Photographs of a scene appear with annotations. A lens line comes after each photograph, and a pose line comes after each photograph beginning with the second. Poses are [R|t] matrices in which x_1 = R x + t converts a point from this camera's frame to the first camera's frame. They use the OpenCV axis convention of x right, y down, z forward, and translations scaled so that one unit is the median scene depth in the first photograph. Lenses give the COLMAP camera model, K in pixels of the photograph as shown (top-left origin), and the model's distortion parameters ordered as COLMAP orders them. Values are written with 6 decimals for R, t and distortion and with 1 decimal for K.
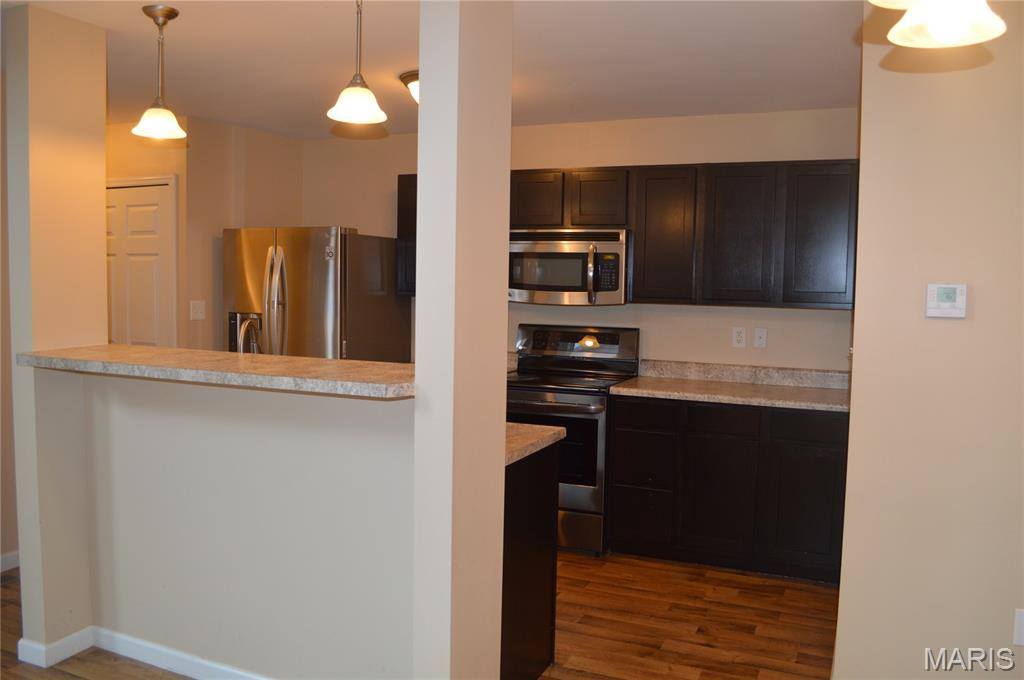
lens RADIAL K [[833.7, 0, 499.8], [0, 833.7, 340.5], [0, 0, 1]] dist [-0.062737, -0.004405]
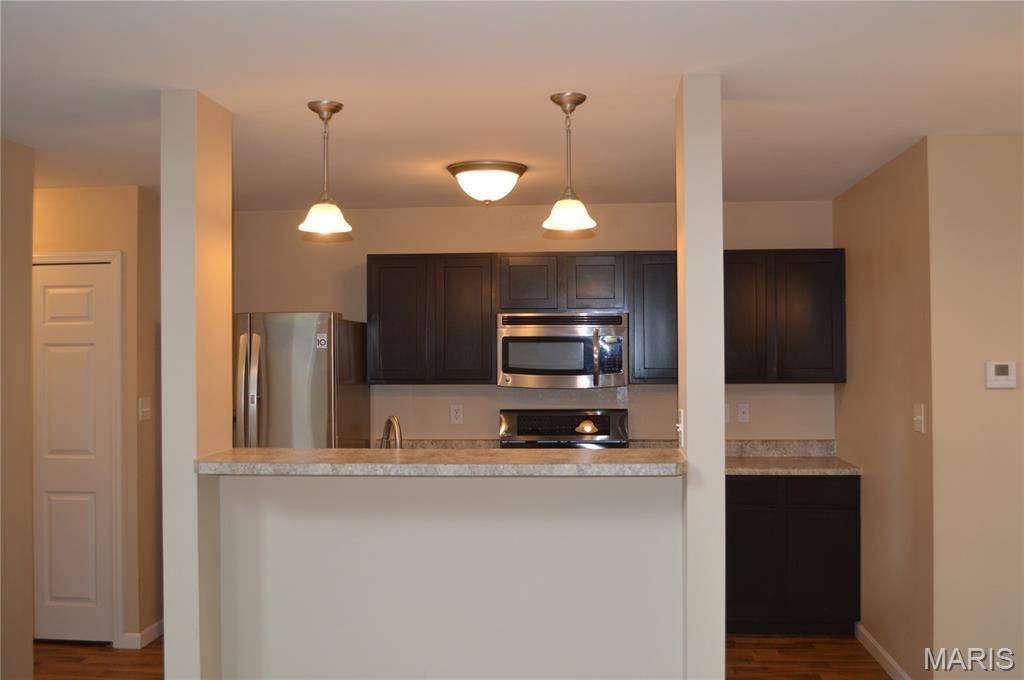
lens RADIAL K [[1029.5, 0, 512.0], [0, 1029.5, 340.0], [0, 0, 1]] dist [-0.053791, -0.001988]
pose [[0.942062, -0.019025, 0.334898, -0.404099], [0.047240, 0.995965, -0.076306, -0.010003], [-0.332095, 0.087705, 0.939160, -0.139816]]
